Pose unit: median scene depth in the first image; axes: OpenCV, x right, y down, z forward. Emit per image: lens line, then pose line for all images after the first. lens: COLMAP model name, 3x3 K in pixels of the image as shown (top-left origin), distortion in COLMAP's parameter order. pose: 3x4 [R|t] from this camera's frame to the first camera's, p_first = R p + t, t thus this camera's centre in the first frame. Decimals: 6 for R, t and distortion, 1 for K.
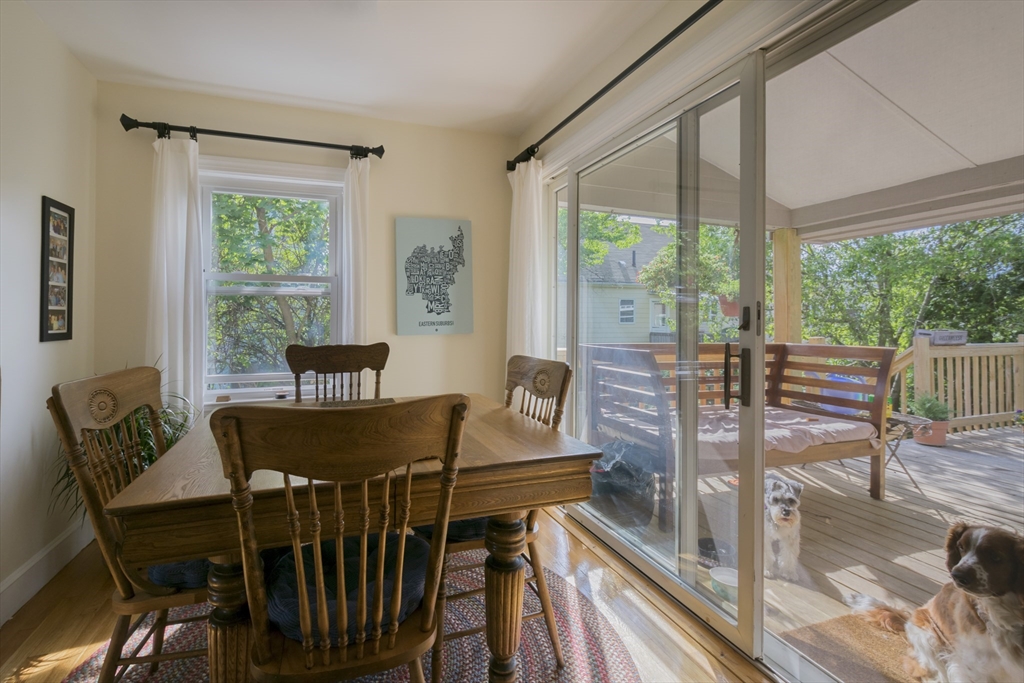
lens RADIAL K [[452.7, 0, 479.5], [0, 452.7, 321.6], [0, 0, 1]] dist [0.013844, 0.000071]
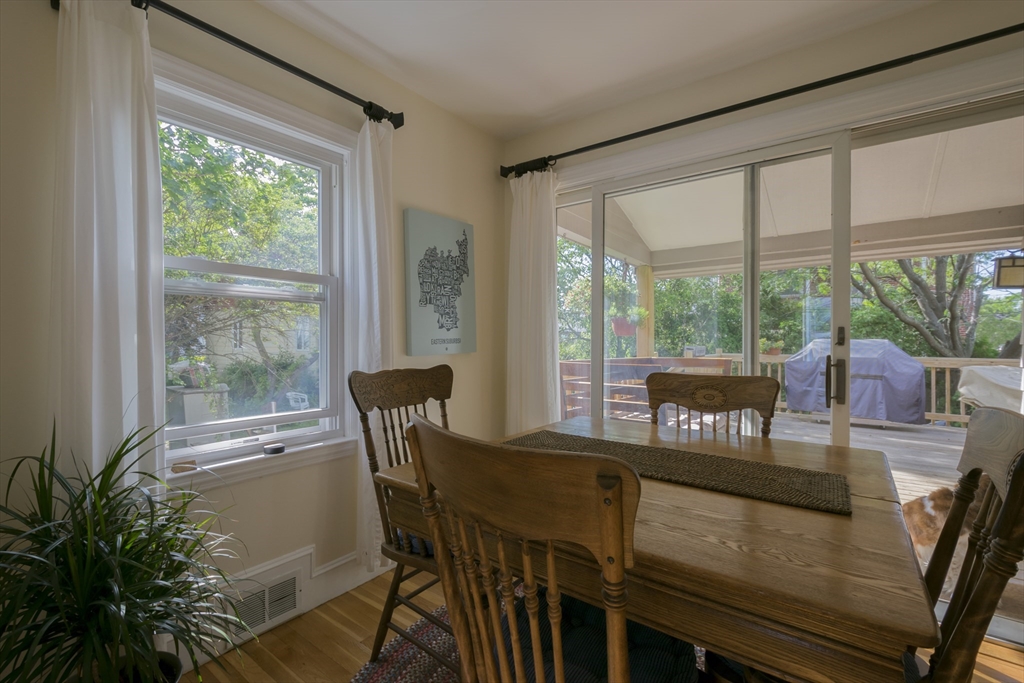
lens RADIAL K [[452.7, 0, 506.2], [0, 452.7, 347.4], [0, 0, 1]] dist [0.013844, 0.000071]
pose [[0.841483, -0.006138, 0.540249, -0.465181], [0.001136, 0.999953, 0.009592, 0.007429], [-0.540283, -0.007458, 0.841450, 0.232178]]
